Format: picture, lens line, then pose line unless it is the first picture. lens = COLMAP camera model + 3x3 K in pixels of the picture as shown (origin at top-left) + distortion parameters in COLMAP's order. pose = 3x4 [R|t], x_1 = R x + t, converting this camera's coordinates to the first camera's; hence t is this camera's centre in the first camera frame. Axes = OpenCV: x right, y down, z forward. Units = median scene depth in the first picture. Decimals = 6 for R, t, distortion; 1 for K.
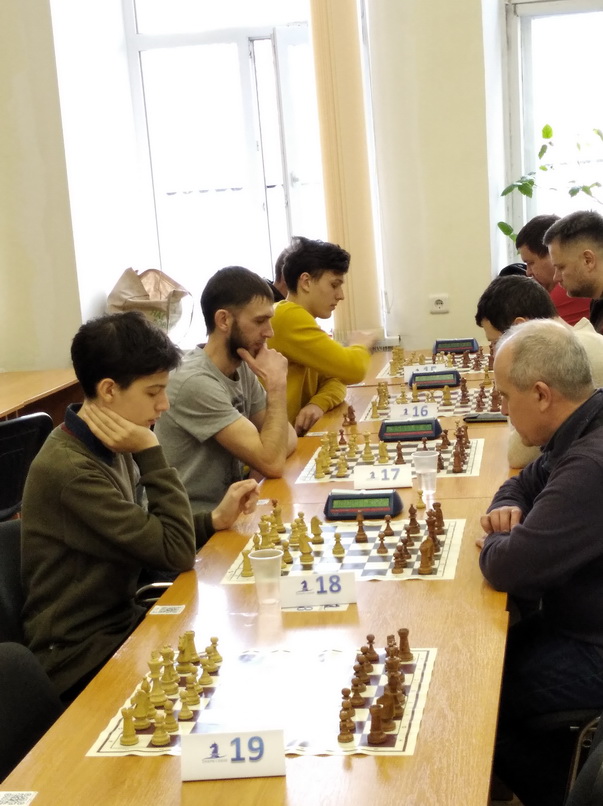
lens RADIAL K [[1314.5, 0, 301.5], [0, 1314.5, 403.0], [0, 0, 1]] dist [-0.006695, -0.120721]
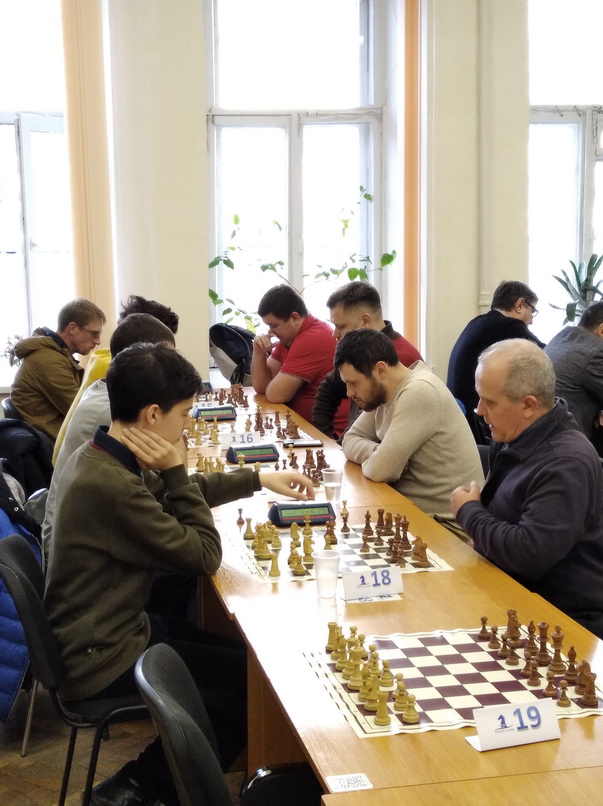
lens RADIAL K [[1059.3, 0, 301.5], [0, 1059.3, 403.0], [0, 0, 1]] dist [0.015654, -0.000792]
pose [[0.941524, 0.009566, 0.336811, -0.330100], [0.002059, 0.999415, -0.034141, 0.012118], [-0.336940, 0.032839, 0.940953, 0.112569]]
